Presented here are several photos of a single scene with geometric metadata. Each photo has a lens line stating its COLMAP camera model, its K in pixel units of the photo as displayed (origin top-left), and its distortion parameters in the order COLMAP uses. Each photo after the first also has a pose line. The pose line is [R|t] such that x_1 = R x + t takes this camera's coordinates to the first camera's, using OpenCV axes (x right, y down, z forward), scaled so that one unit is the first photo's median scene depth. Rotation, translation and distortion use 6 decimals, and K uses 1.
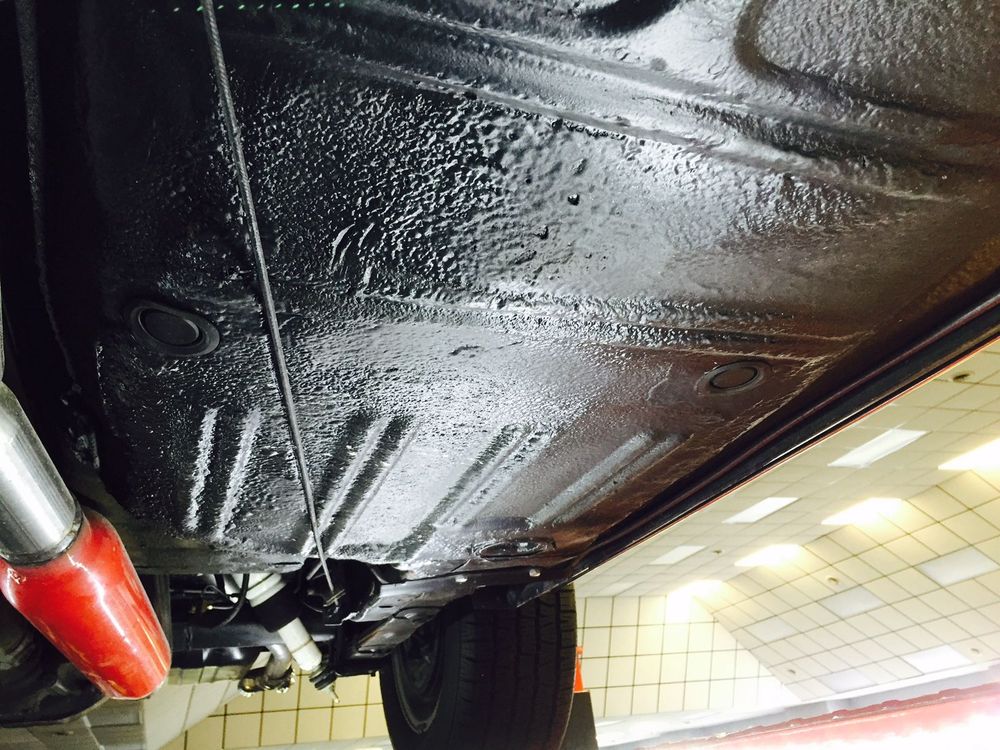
lens RADIAL K [[841.8, 0, 499.2], [0, 841.8, 375.5], [0, 0, 1]] dist [0.012718, 0.000331]
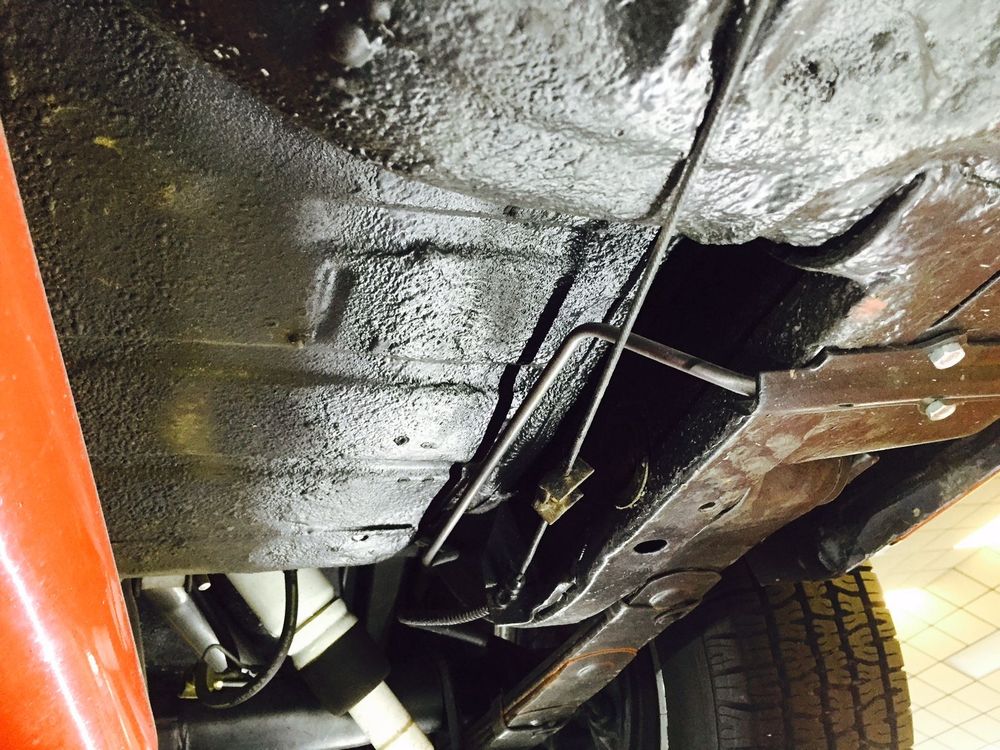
lens RADIAL K [[841.8, 0, 501.1], [0, 841.8, 374.9], [0, 0, 1]] dist [0.012718, 0.000331]
pose [[0.993185, -0.103793, 0.053013, -0.175970], [0.111258, 0.979828, -0.166009, 0.196600], [-0.034713, 0.170776, 0.984698, 0.437592]]
